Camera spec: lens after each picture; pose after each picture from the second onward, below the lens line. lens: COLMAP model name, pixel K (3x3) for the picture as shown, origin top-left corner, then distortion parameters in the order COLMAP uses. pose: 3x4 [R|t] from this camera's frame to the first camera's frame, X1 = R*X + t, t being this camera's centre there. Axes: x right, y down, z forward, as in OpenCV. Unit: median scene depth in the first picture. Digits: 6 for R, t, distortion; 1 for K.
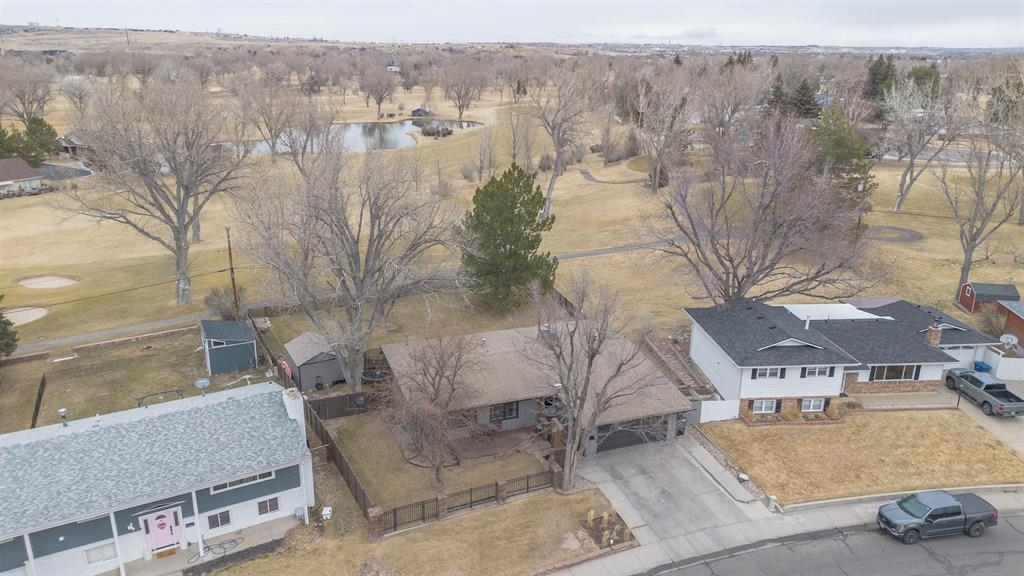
lens RADIAL K [[717.5, 0, 514.7], [0, 717.5, 283.5], [0, 0, 1]] dist [0.064215, -0.058669]
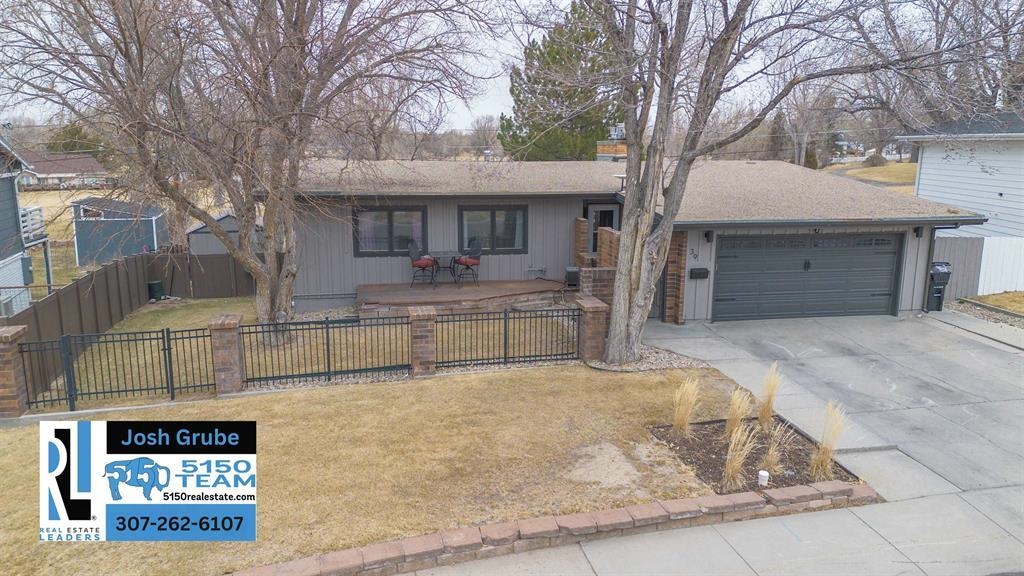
lens RADIAL K [[717.5, 0, 512.8], [0, 717.5, 287.6], [0, 0, 1]] dist [0.064215, -0.058669]
pose [[0.985956, 0.028343, -0.164580, 0.068279], [-0.048069, 0.991952, -0.117138, 0.257506], [0.159935, 0.123404, 0.979384, 0.572810]]
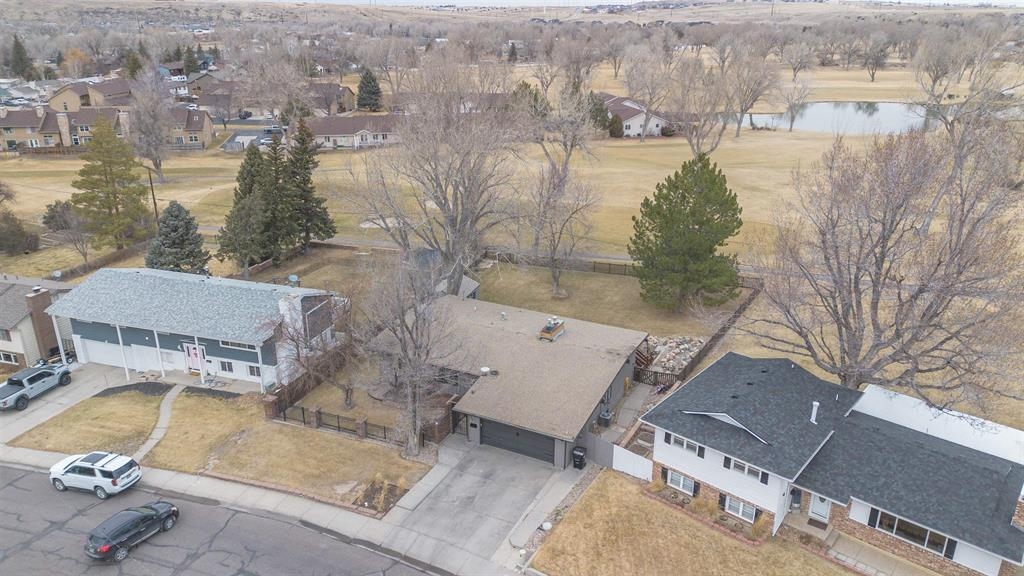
lens RADIAL K [[717.5, 0, 511.4], [0, 717.5, 291.7], [0, 0, 1]] dist [0.064215, -0.058669]
pose [[0.691846, 0.254013, -0.675889, 0.726522], [-0.222123, 0.965556, 0.135510, -0.104918], [0.687030, 0.056379, 0.724438, 0.289040]]
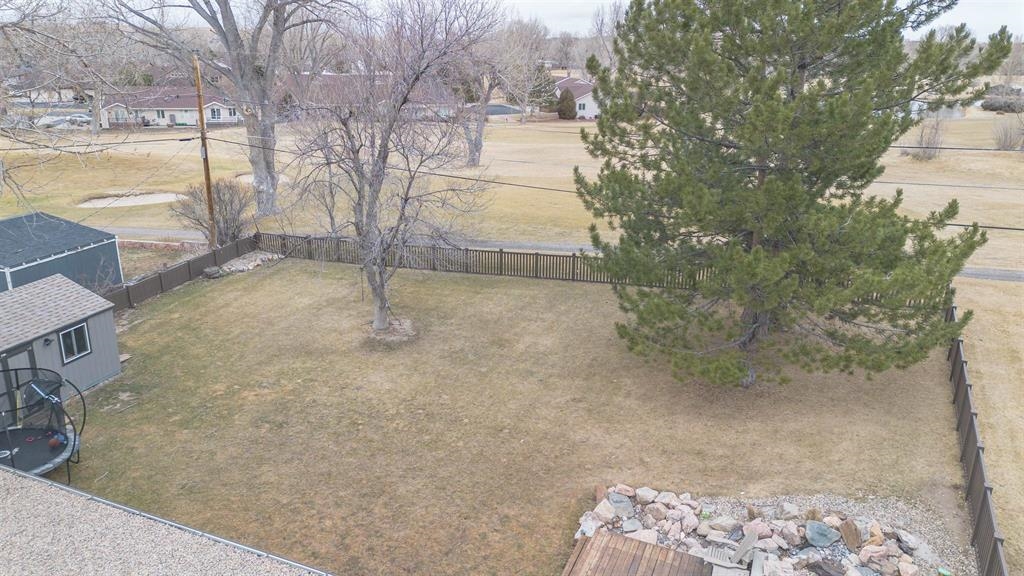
lens RADIAL K [[717.5, 0, 515.3], [0, 717.5, 295.2], [0, 0, 1]] dist [0.064215, -0.058669]
pose [[0.735150, 0.216865, -0.642280, 0.161173], [-0.214128, 0.973228, 0.083520, -0.005200], [0.643198, 0.076130, 0.761906, 1.137549]]
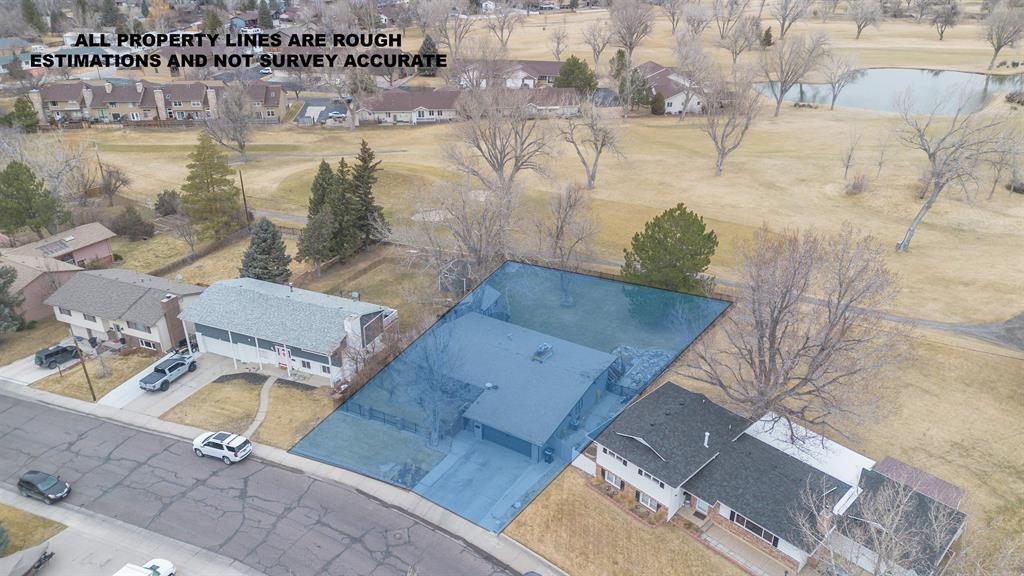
lens RADIAL K [[717.5, 0, 510.2], [0, 717.5, 290.4], [0, 0, 1]] dist [0.064215, -0.058669]
pose [[0.623275, 0.342062, -0.703222, 0.985200], [-0.241203, 0.939504, 0.243214, -0.370956], [0.743874, 0.018030, 0.668076, 0.100727]]
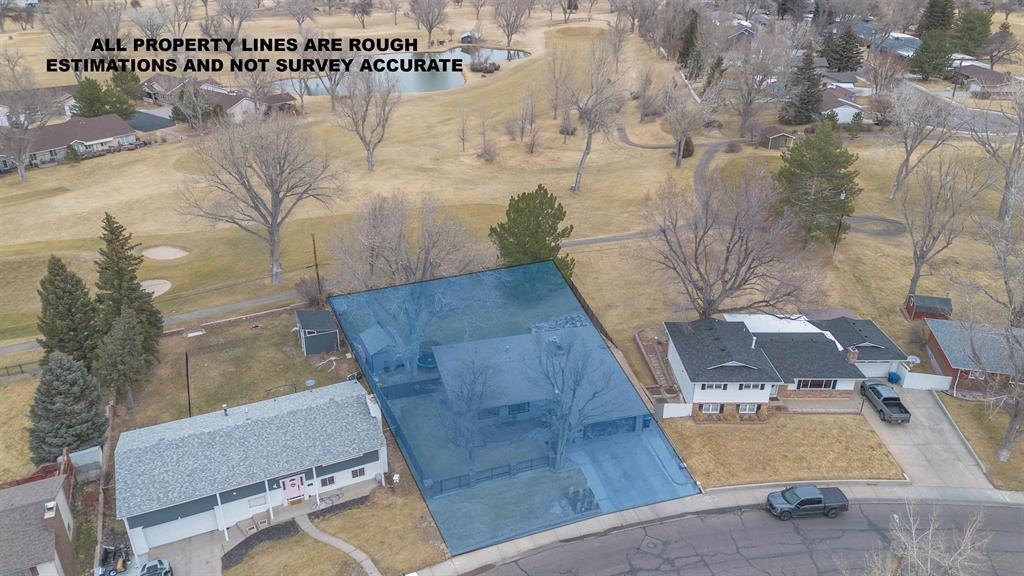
lens RADIAL K [[717.5, 0, 514.3], [0, 717.5, 286.5], [0, 0, 1]] dist [0.064215, -0.058669]
pose [[0.997417, 0.029706, -0.065395, 0.059987], [-0.020316, 0.989966, 0.139835, -0.248041], [0.068893, -0.138145, 0.988013, -0.346324]]
